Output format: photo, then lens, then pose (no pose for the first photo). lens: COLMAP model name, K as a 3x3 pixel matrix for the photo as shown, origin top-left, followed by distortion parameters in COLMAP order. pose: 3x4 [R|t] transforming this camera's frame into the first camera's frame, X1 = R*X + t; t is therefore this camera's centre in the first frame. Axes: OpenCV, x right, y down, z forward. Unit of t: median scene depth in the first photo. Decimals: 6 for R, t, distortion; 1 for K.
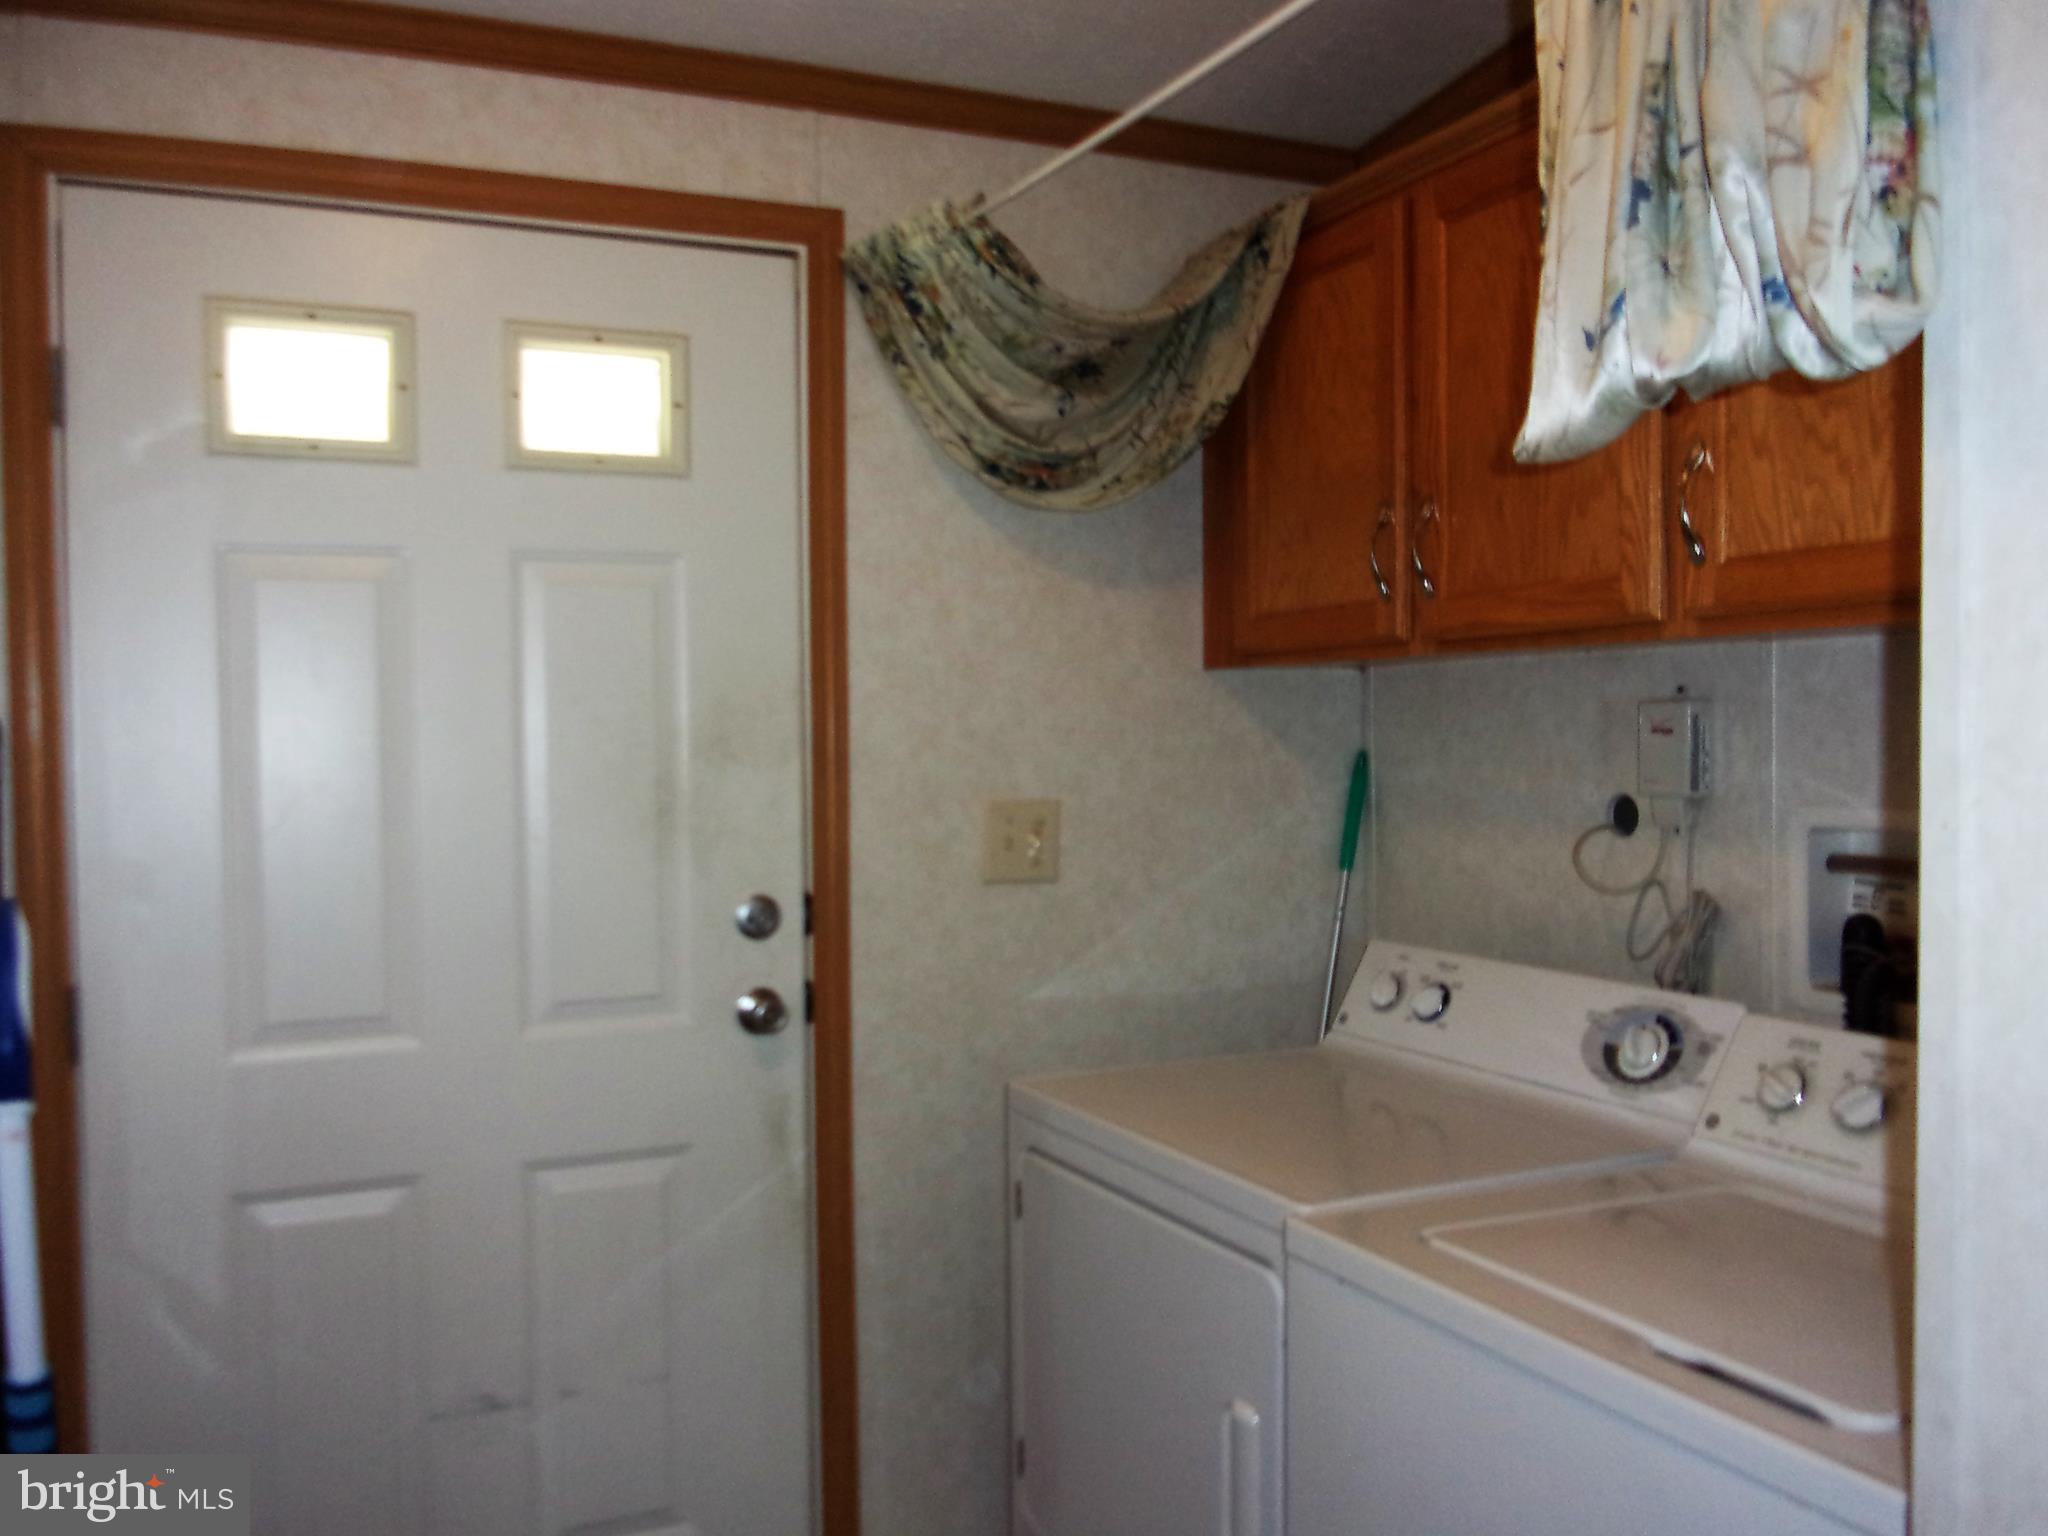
lens RADIAL K [[1706.4, 0, 1011.2], [0, 1706.4, 755.1], [0, 0, 1]] dist [-0.004501, -0.007202]
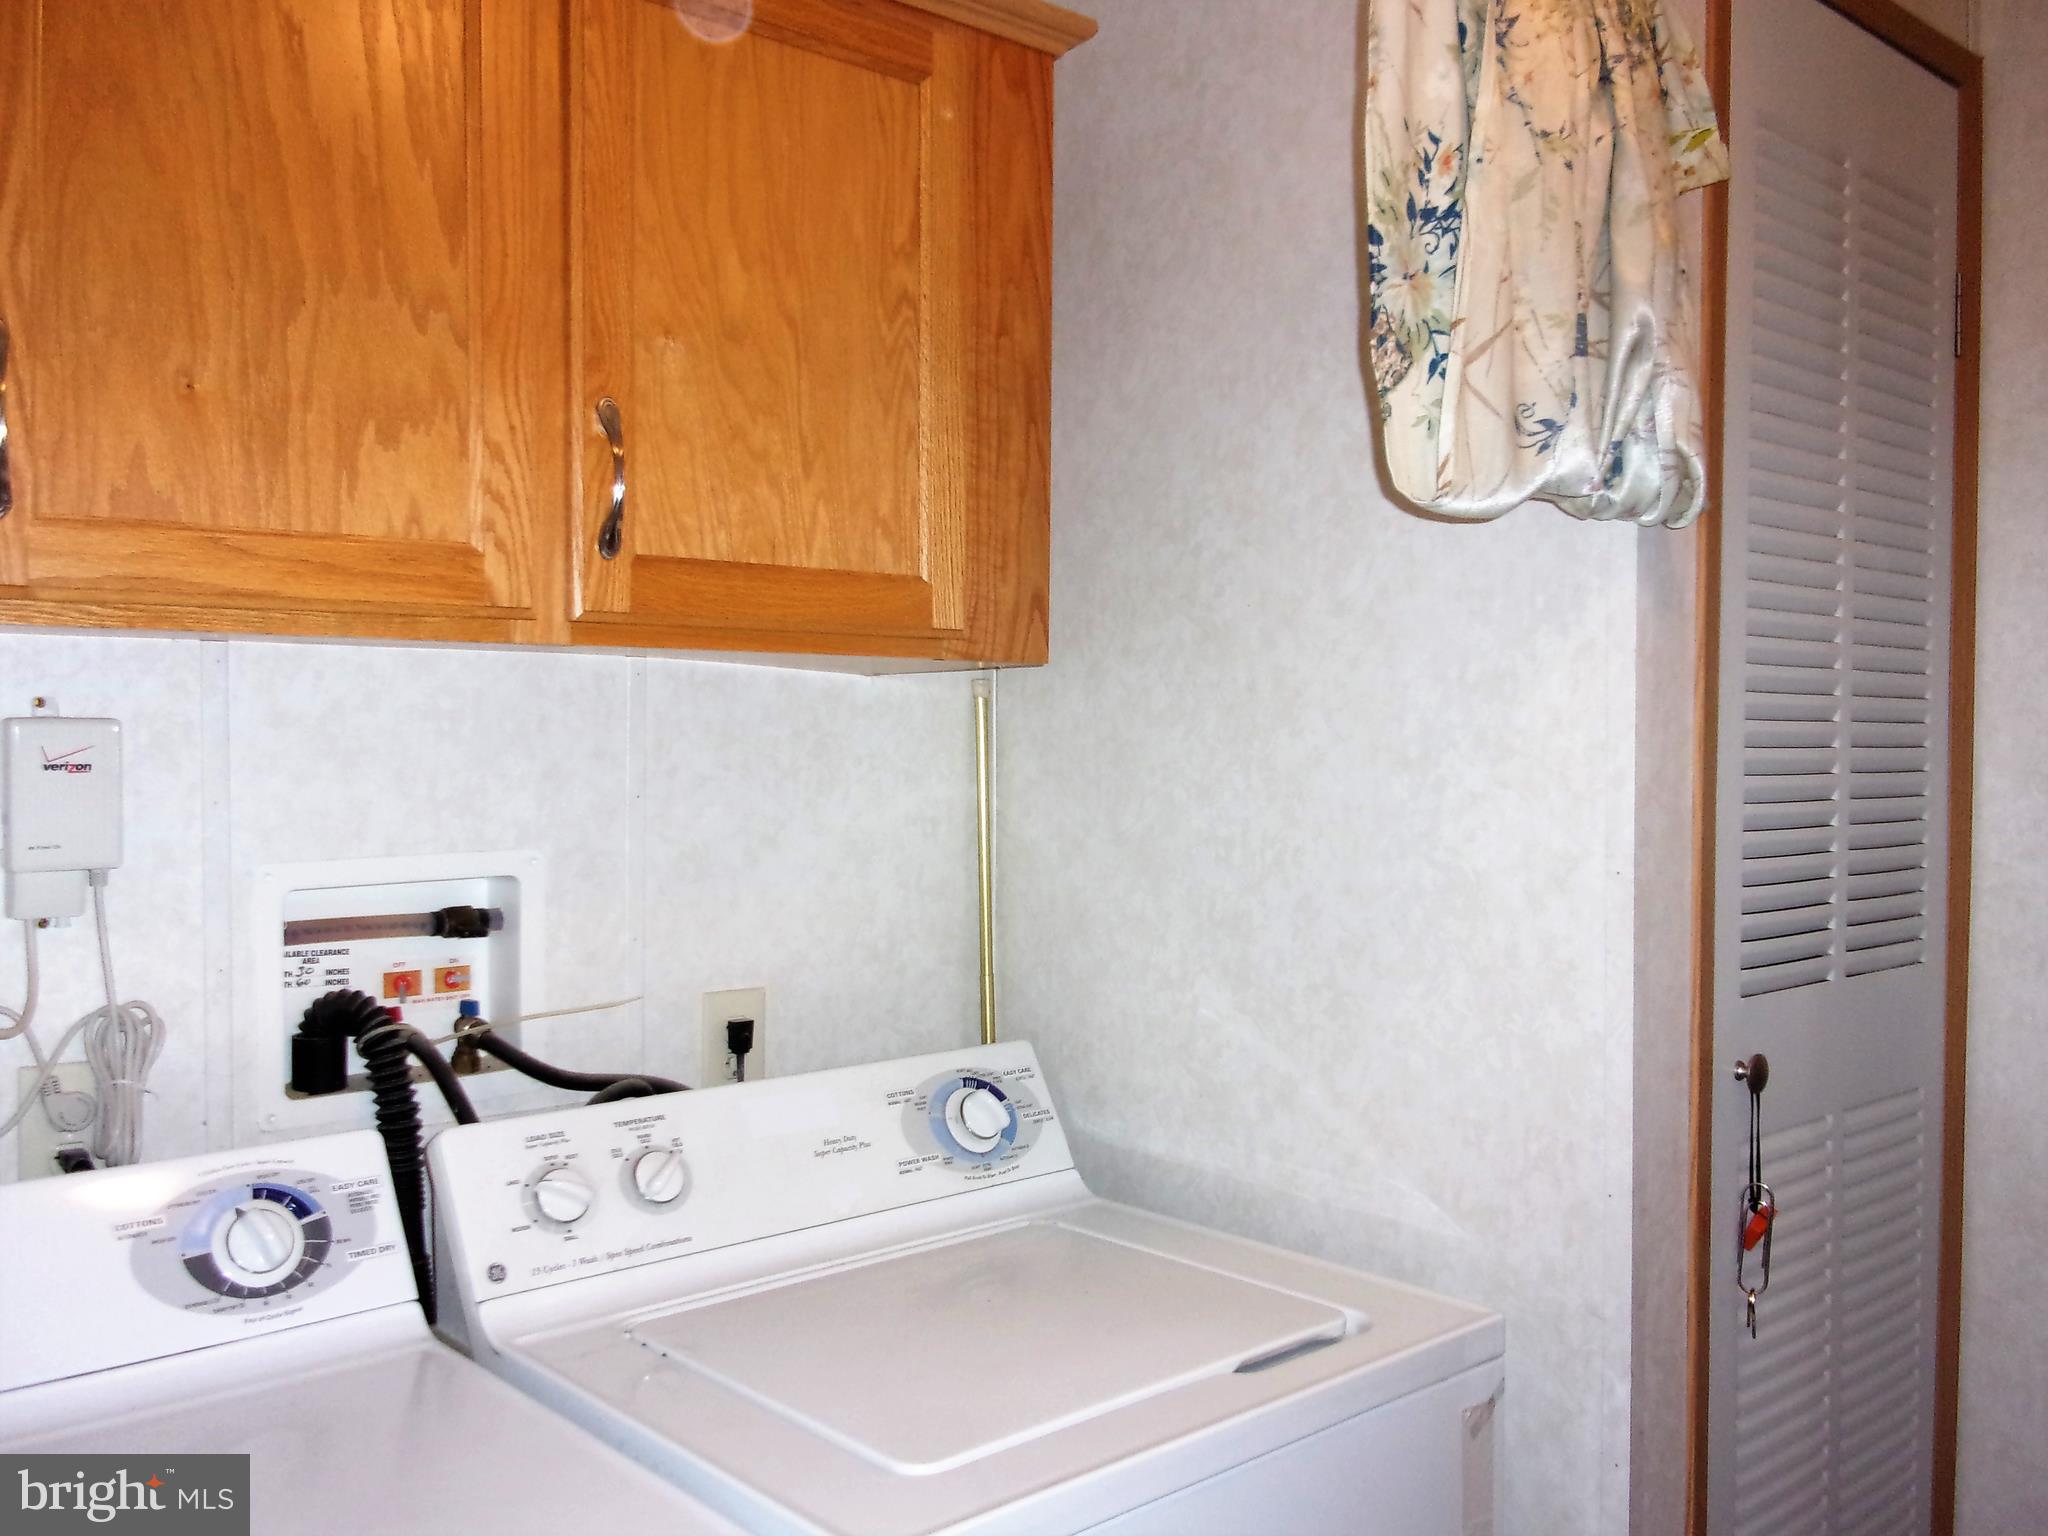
lens RADIAL K [[1706.4, 0, 1011.2], [0, 1706.4, 755.1], [0, 0, 1]] dist [-0.004501, -0.007202]
pose [[-0.309168, -0.009062, 0.950964, -0.101698], [0.018147, 0.999716, 0.015426, -0.006946], [-0.950834, 0.022026, -0.308916, 0.264406]]
